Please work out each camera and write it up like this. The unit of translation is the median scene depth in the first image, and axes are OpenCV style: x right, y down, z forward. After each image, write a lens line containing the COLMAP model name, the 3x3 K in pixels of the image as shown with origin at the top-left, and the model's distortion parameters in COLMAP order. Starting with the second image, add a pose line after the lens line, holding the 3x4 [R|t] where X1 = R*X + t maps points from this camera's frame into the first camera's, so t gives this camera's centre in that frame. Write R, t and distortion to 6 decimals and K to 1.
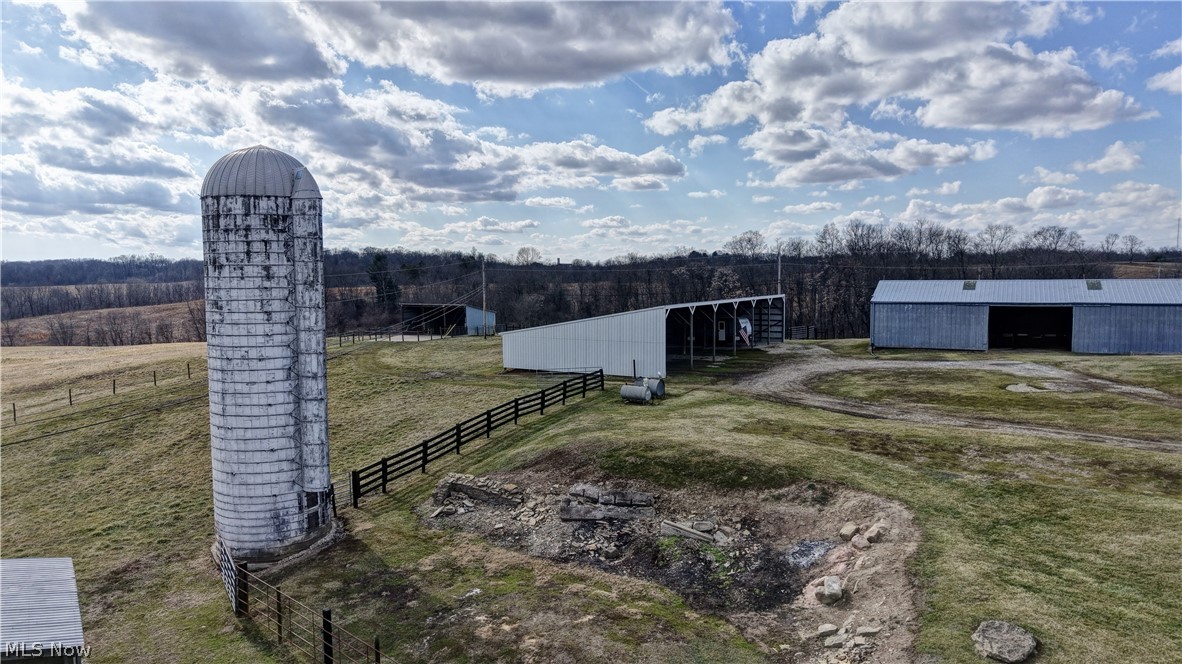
lens RADIAL K [[795.8, 0, 591.0], [0, 795.8, 332.0], [0, 0, 1]] dist [0.042733, -0.062950]
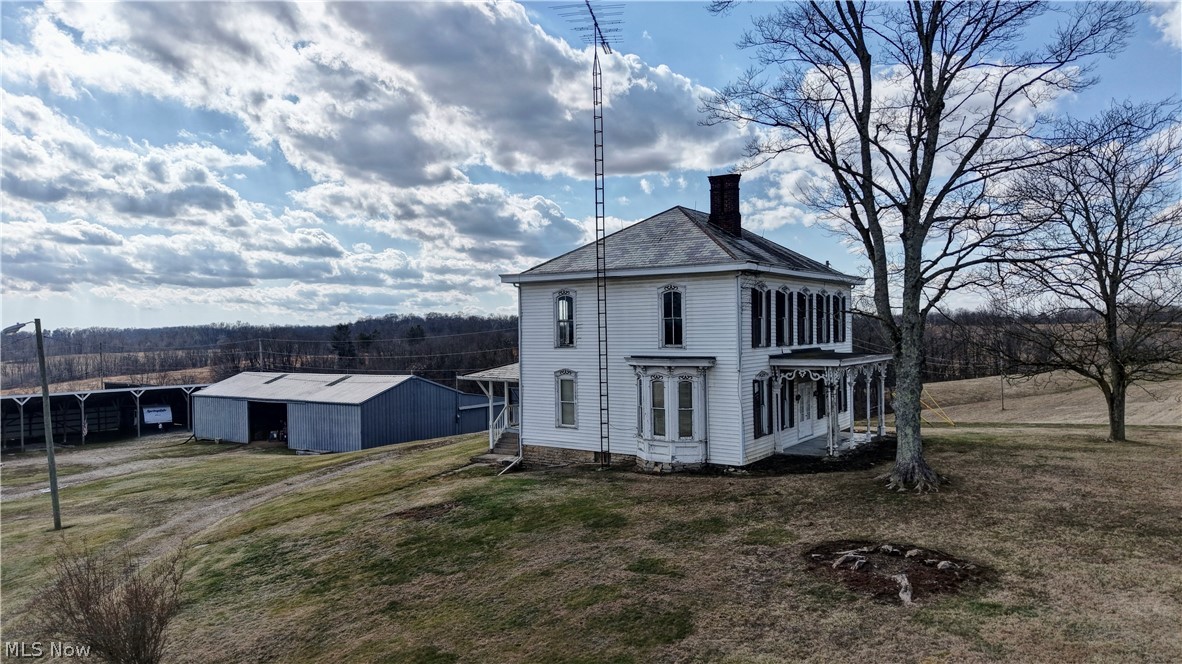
lens RADIAL K [[795.8, 0, 591.0], [0, 795.8, 332.0], [0, 0, 1]] dist [0.042733, -0.062950]
pose [[0.989199, -0.008326, -0.146343, 2.352563], [-0.002276, 0.997393, -0.072128, -0.103211], [0.146562, 0.071682, 0.986601, 0.079758]]
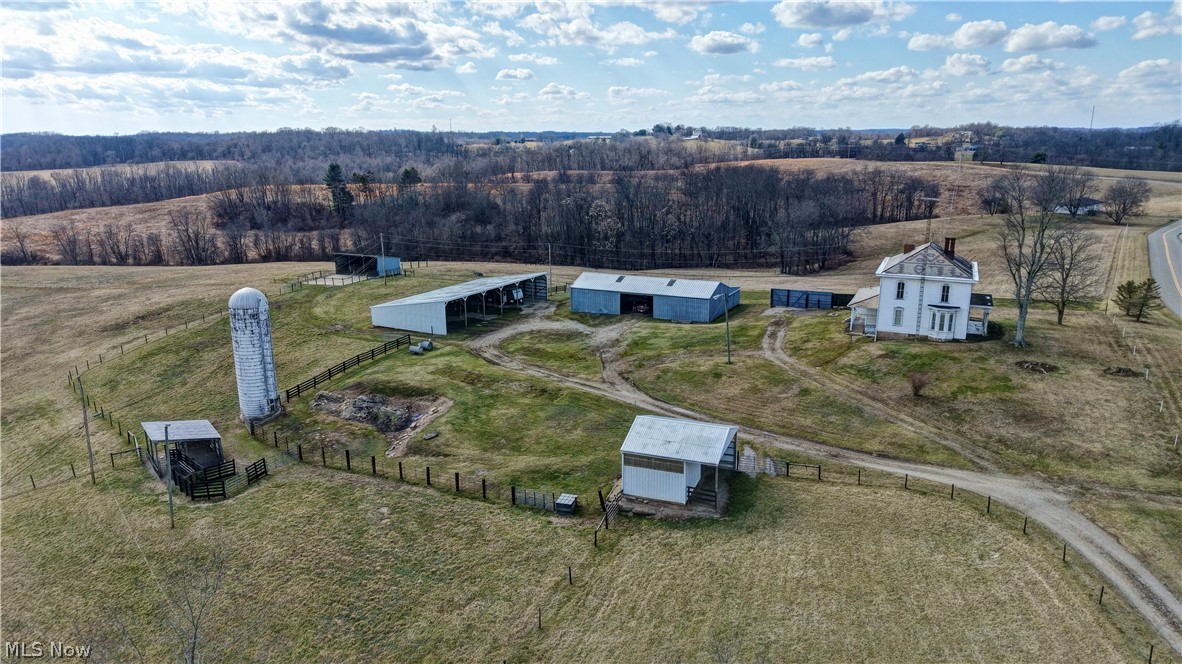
lens RADIAL K [[795.8, 0, 591.0], [0, 795.8, 332.0], [0, 0, 1]] dist [0.042733, -0.062950]
pose [[0.999582, -0.004161, 0.028613, 0.802701], [-0.000638, 0.986177, 0.165692, -0.571041], [-0.028907, -0.165641, 0.985762, -2.052892]]
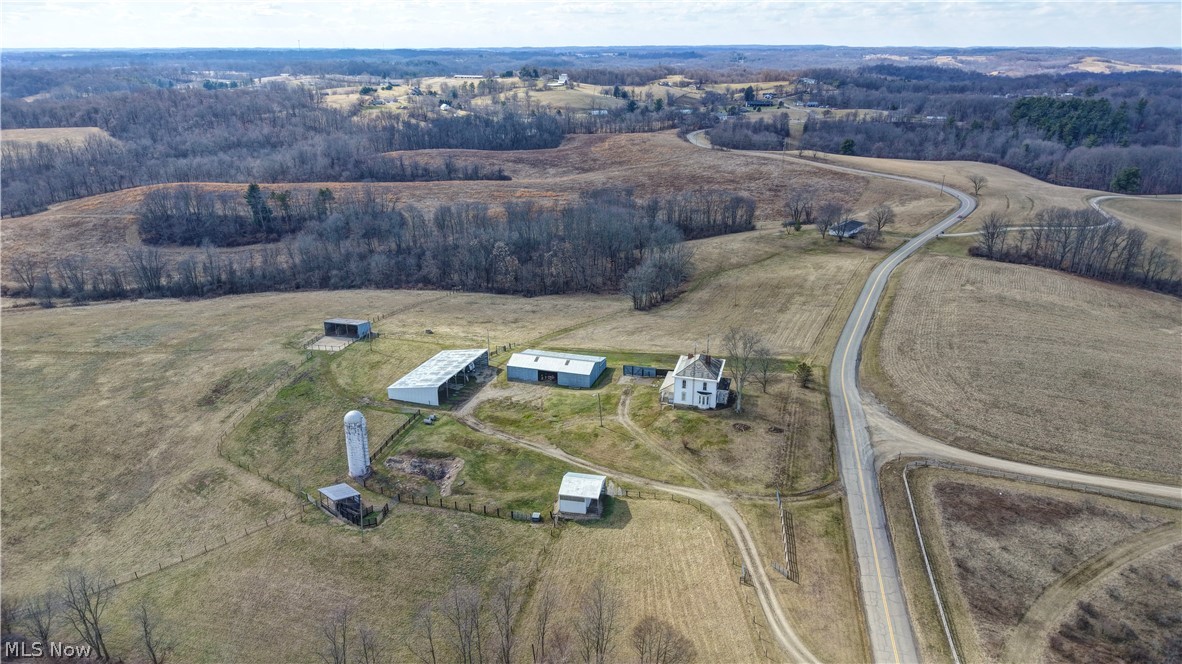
lens RADIAL K [[805.8, 0, 591.0], [0, 805.8, 332.0], [0, 0, 1]] dist [0.098687, -0.158086]
pose [[0.981468, -0.058260, 0.182556, 0.240974], [0.008545, 0.965022, 0.262031, -2.332528], [-0.191437, -0.255615, 0.947636, -4.807942]]
